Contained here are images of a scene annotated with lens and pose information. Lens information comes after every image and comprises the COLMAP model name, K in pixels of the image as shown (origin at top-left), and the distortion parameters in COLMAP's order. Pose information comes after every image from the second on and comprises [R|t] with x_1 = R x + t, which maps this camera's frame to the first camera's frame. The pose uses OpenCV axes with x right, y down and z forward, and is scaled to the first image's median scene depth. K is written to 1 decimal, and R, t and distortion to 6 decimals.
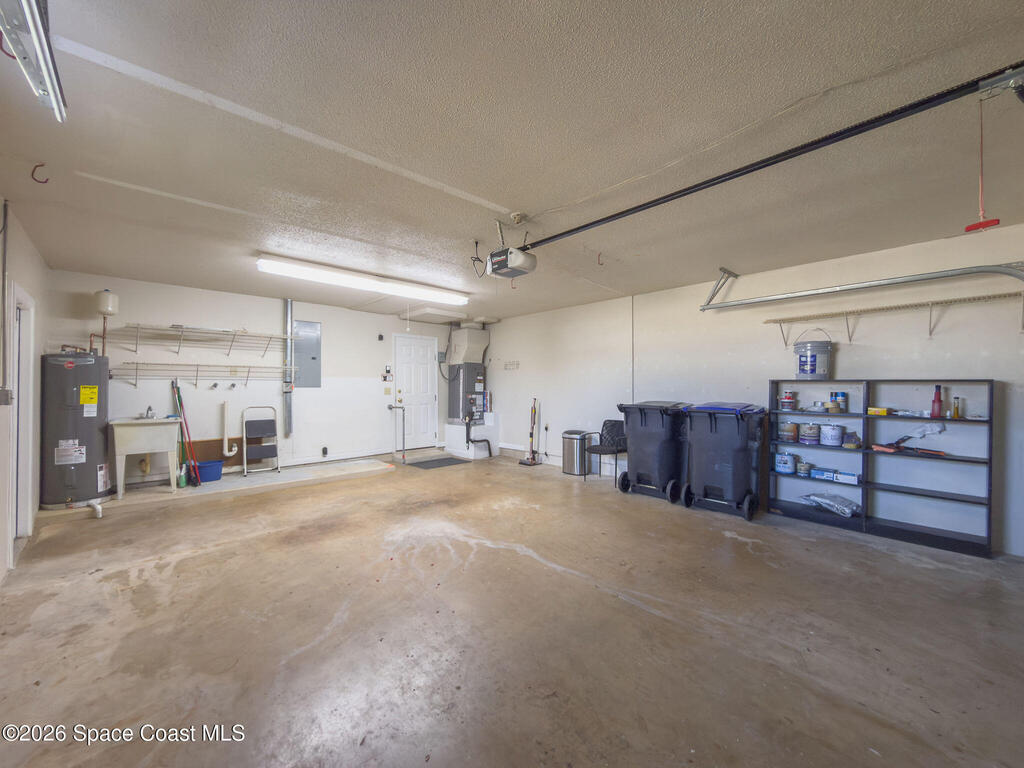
lens RADIAL K [[410.0, 0, 506.8], [0, 410.0, 388.2], [0, 0, 1]] dist [0.000439, 0.000033]
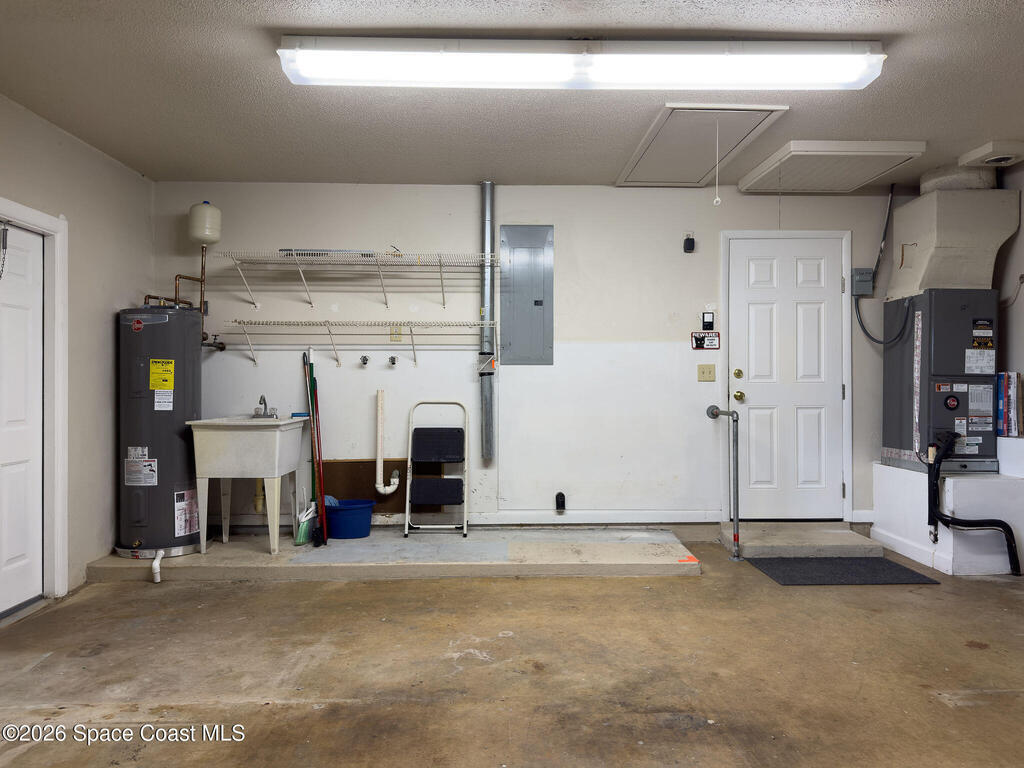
lens RADIAL K [[707.9, 0, 512.0], [0, 707.9, 384.0], [0, 0, 1]] dist [0.076824, -0.091980]
pose [[0.745203, 0.005088, -0.666818, 0.055809], [-0.000676, 0.999976, 0.006875, 0.017442], [0.666837, -0.004673, 0.745189, 0.428783]]
